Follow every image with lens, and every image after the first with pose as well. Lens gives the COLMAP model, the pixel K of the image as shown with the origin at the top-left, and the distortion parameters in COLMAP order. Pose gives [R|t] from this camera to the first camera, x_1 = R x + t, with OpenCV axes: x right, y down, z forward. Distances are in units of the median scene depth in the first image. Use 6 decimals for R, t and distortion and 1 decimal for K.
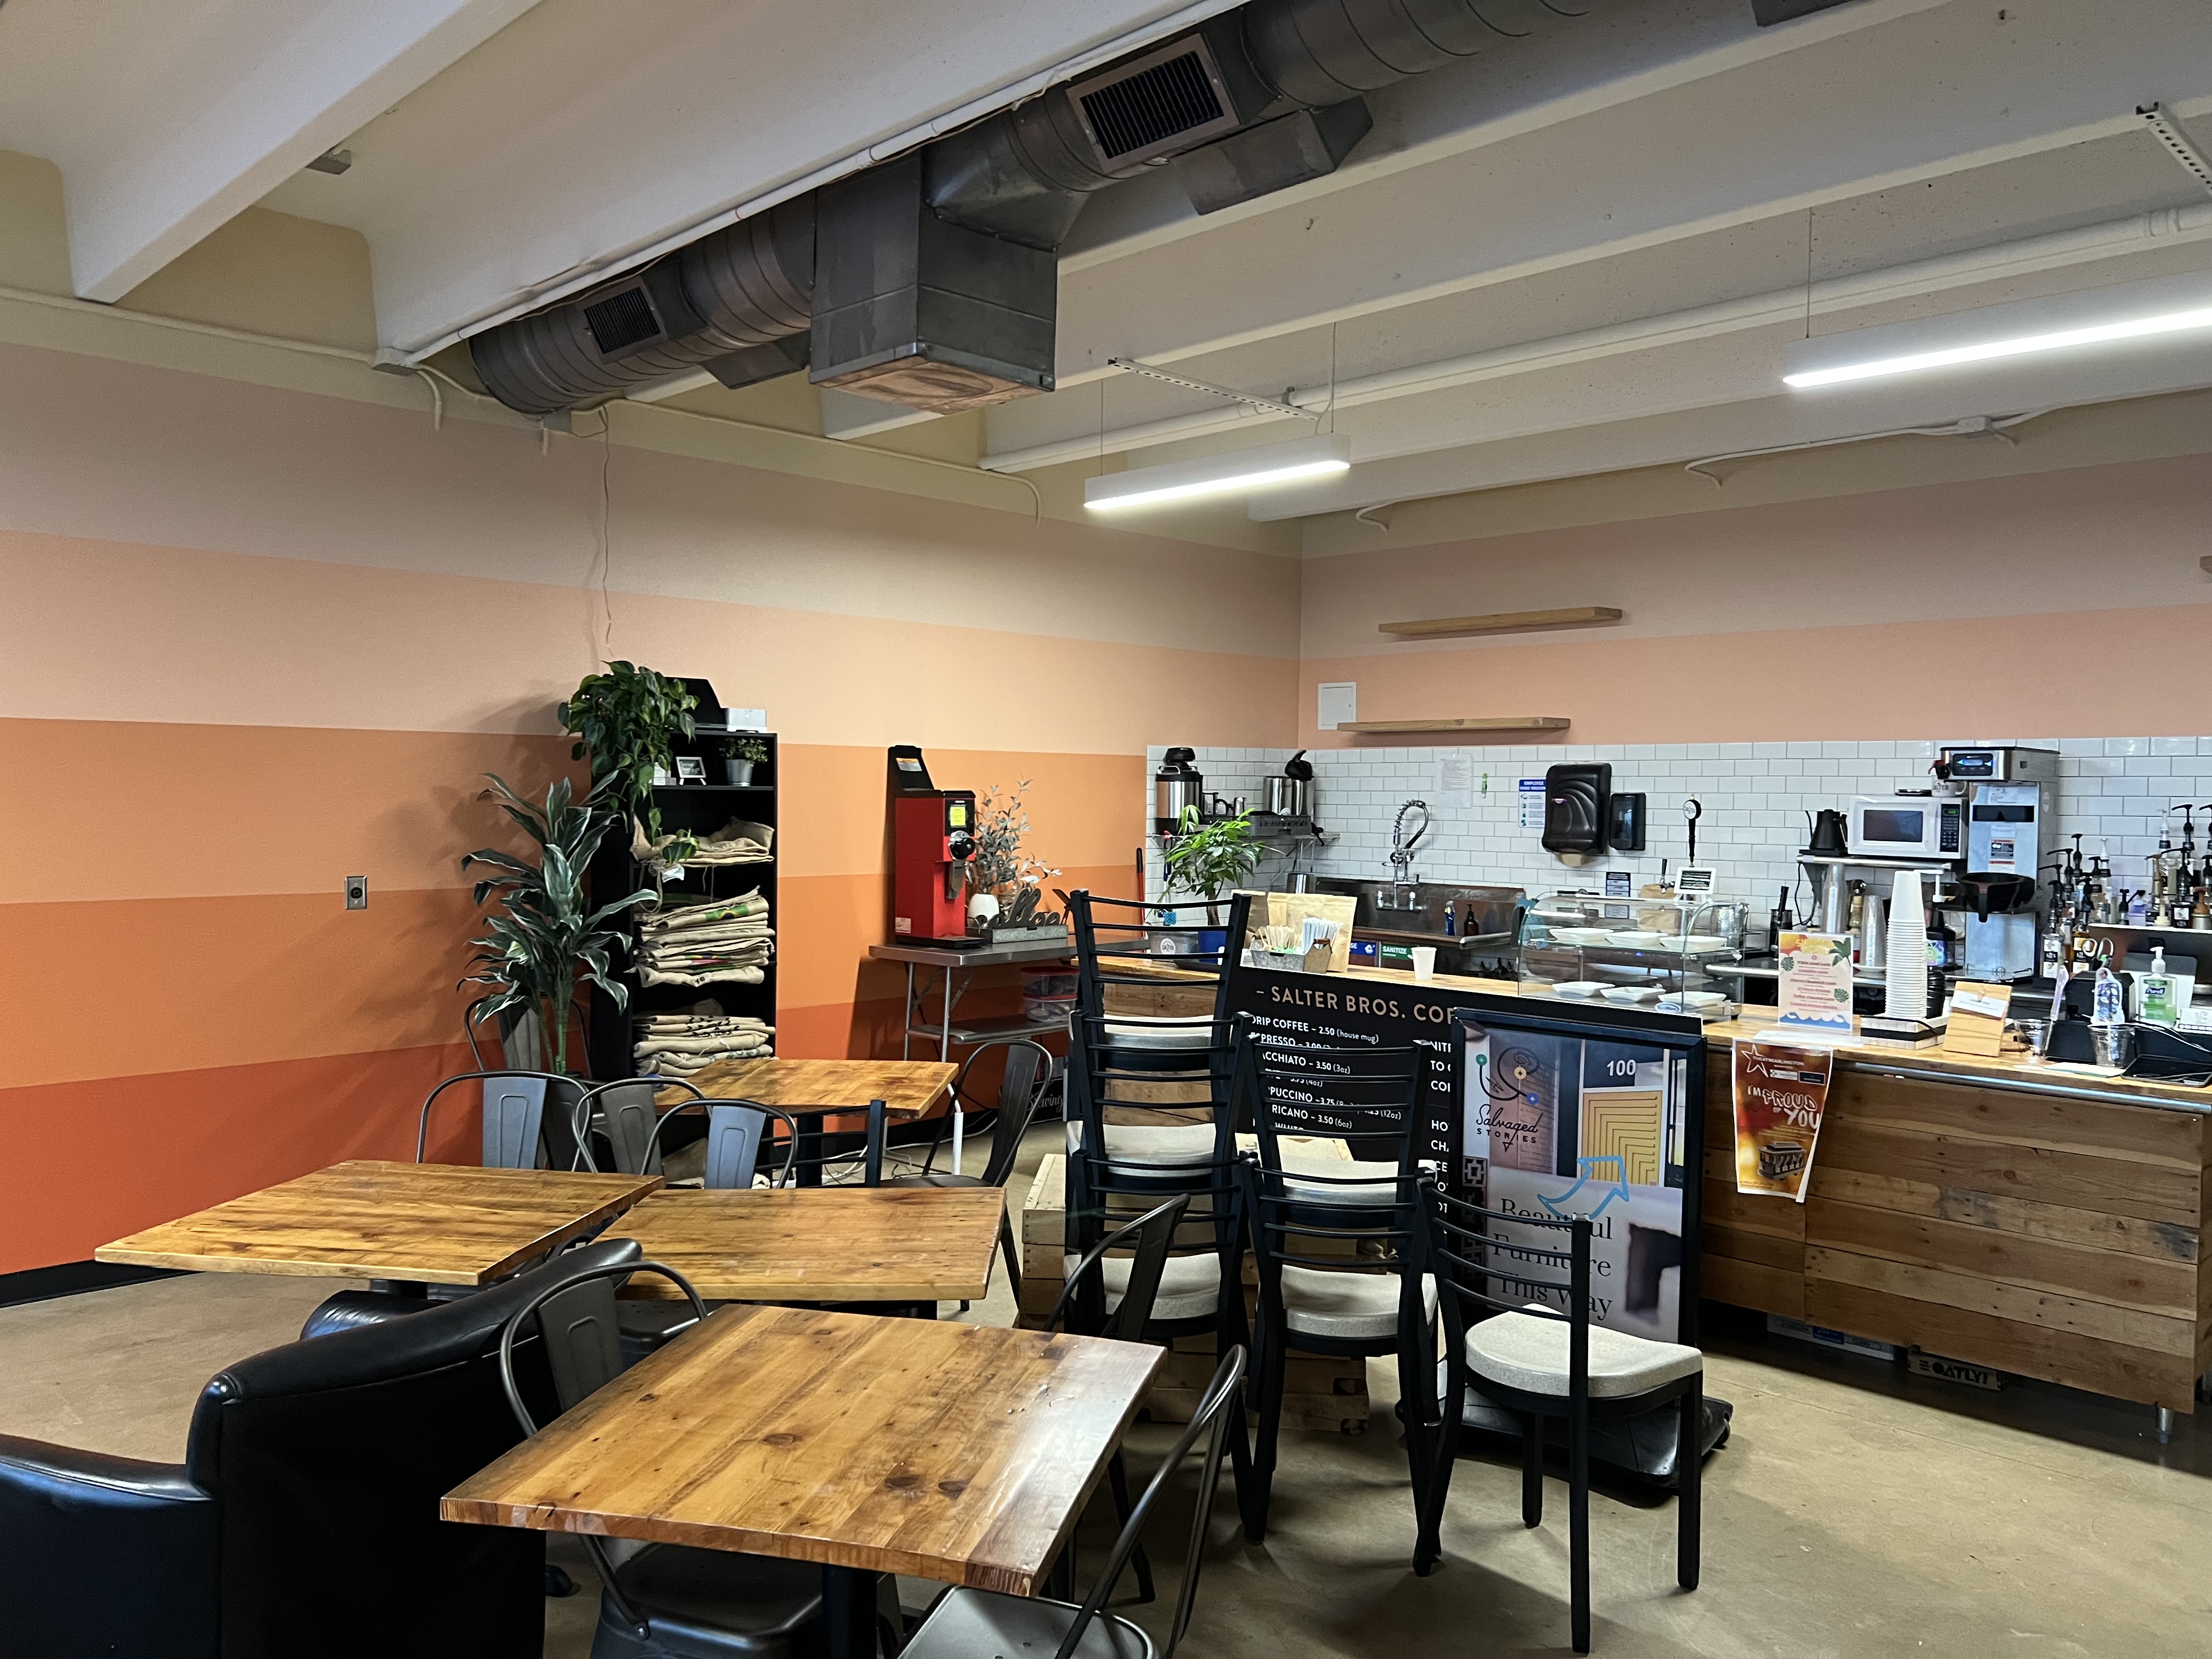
lens RADIAL K [[1671.3, 0, 1102.5], [0, 1671.3, 841.1], [0, 0, 1]] dist [0.048680, -0.064510]
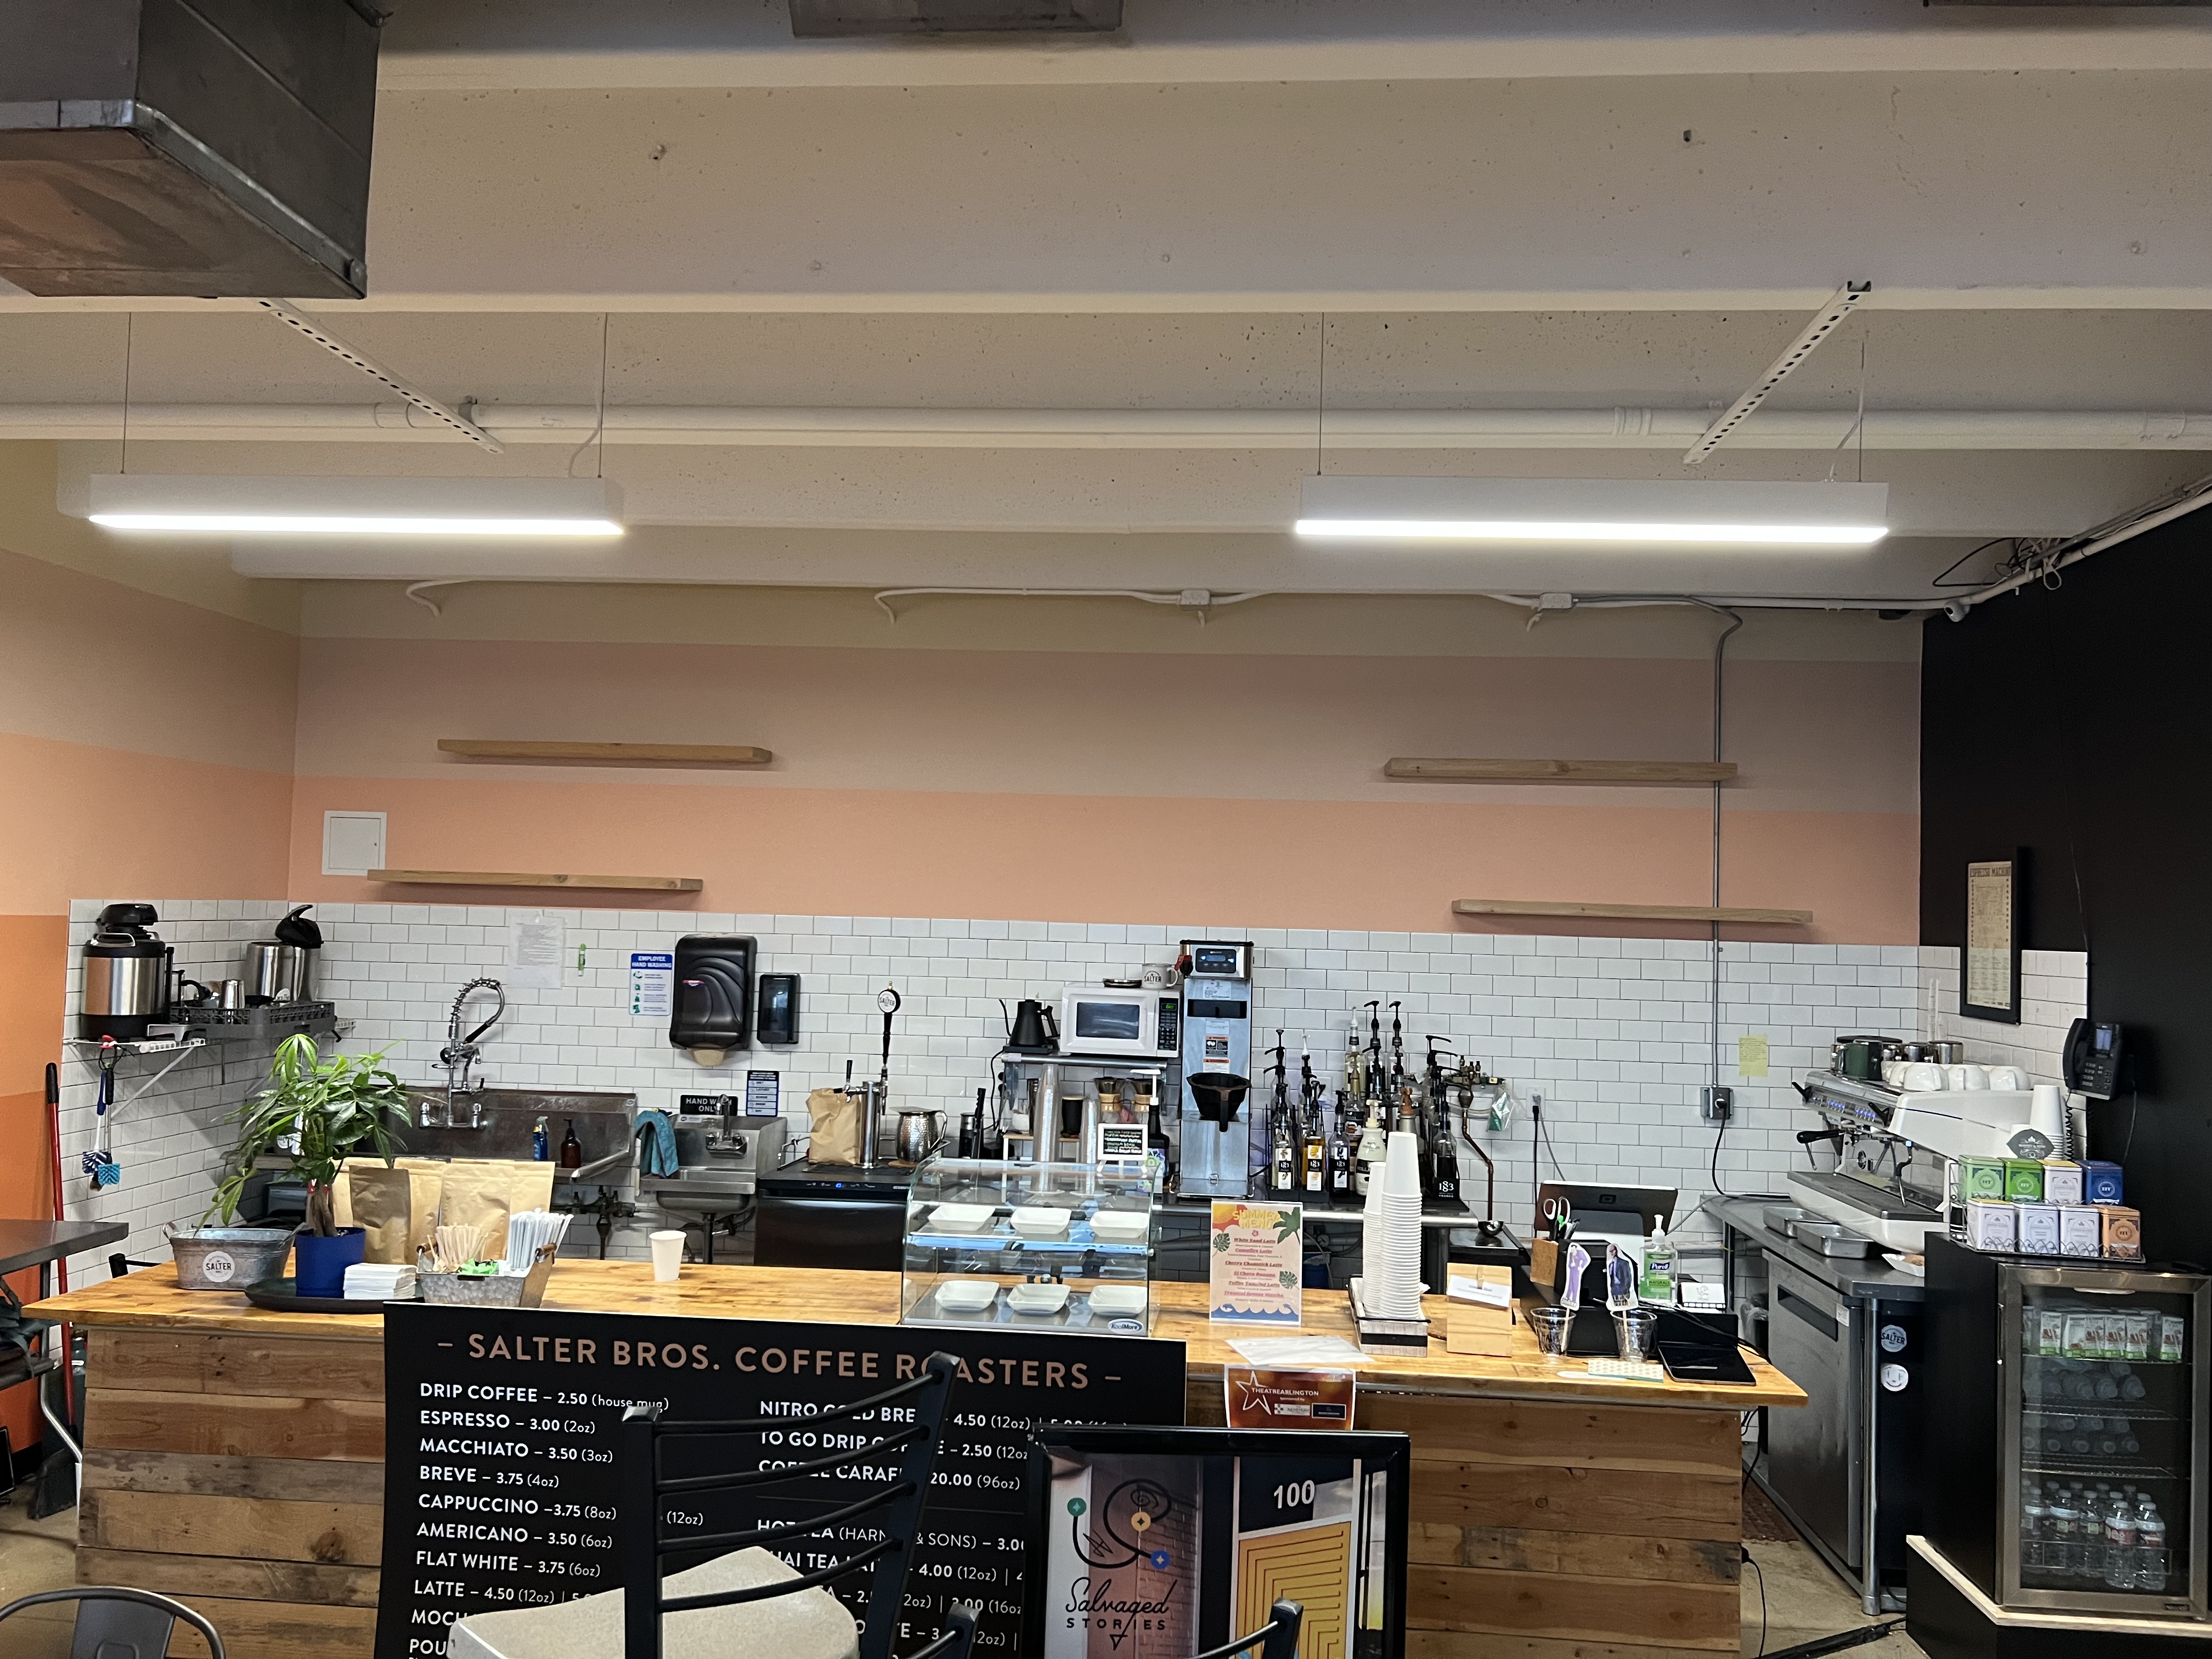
lens RADIAL K [[1671.3, 0, 1102.5], [0, 1671.3, 841.1], [0, 0, 1]] dist [0.048680, -0.064510]
pose [[0.756350, 0.039428, 0.652977, -0.154605], [-0.000813, 0.998238, -0.059334, -0.066822], [-0.654166, 0.044346, 0.755050, 0.411111]]
